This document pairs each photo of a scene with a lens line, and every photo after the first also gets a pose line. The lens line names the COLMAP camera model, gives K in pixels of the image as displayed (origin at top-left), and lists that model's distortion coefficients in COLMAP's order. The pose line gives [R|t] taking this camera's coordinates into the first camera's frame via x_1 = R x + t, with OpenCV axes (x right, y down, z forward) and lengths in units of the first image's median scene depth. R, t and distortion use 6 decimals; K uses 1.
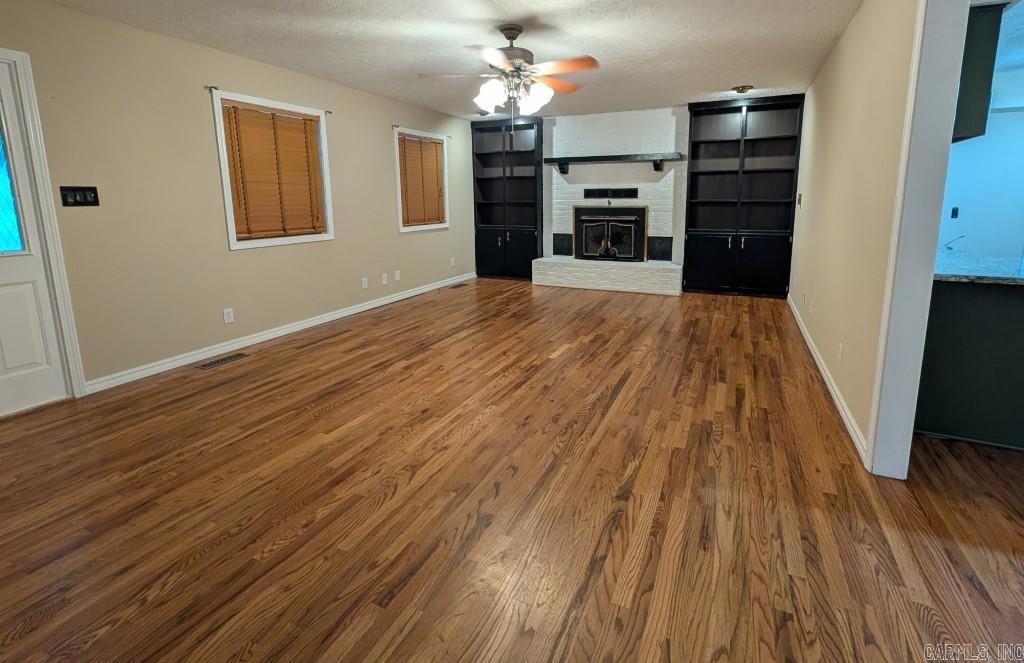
lens RADIAL K [[451.7, 0, 546.5], [0, 451.7, 265.7], [0, 0, 1]] dist [0.004614, 0.000197]
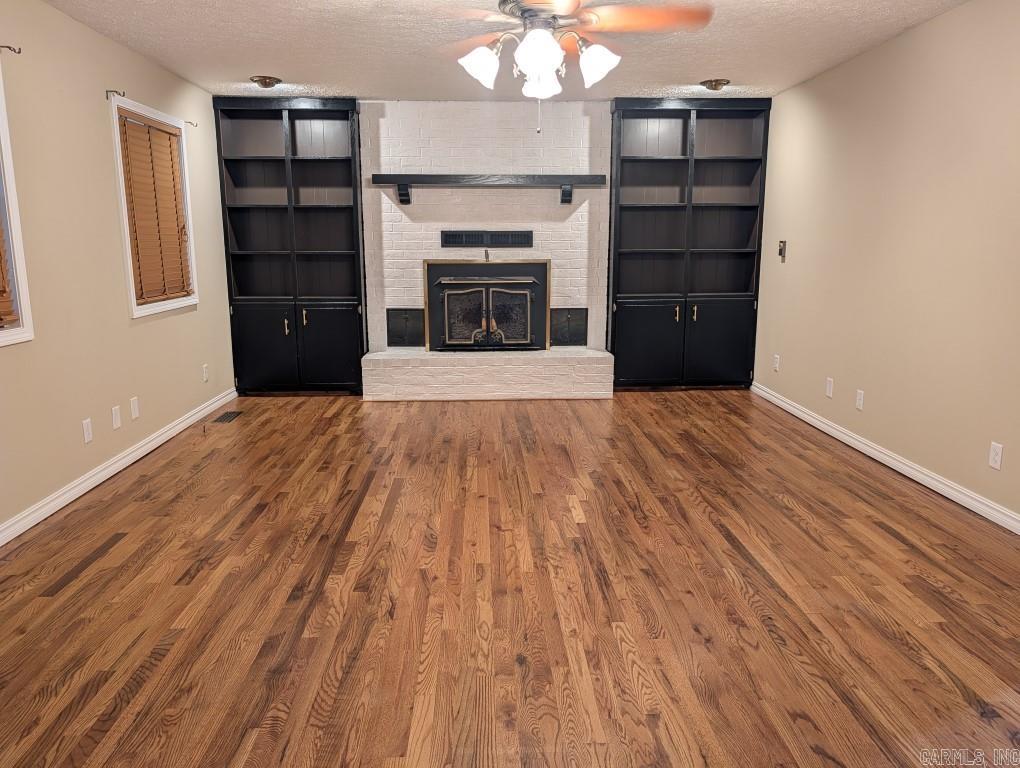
lens RADIAL K [[730.6, 0, 510.0], [0, 730.6, 384.0], [0, 0, 1]] dist [0.010062, 0.000018]
pose [[0.901755, -0.078075, 0.425138, -0.275569], [0.061598, 0.996725, 0.052389, -0.018001], [-0.427836, -0.021054, 0.903611, 0.112645]]
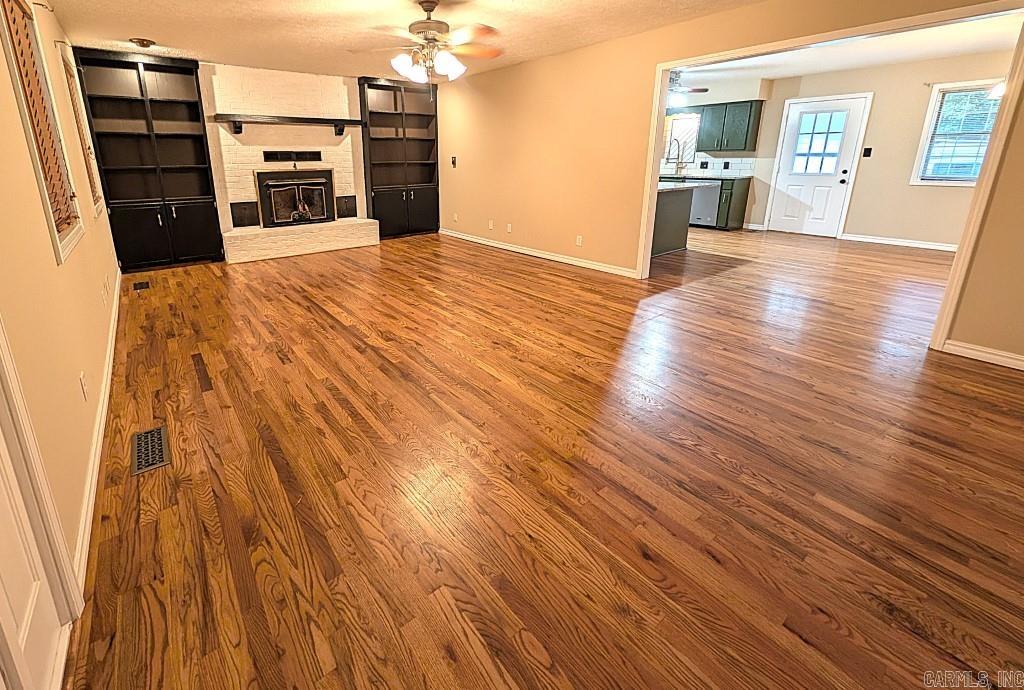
lens RADIAL K [[428.7, 0, 463.7], [0, 428.7, 269.9], [0, 0, 1]] dist [-0.016071, 0.000145]
pose [[0.501681, -0.216083, 0.837630, -0.538146], [0.135339, 0.975982, 0.170715, -0.028637], [-0.854400, 0.027720, 0.518876, 0.220169]]
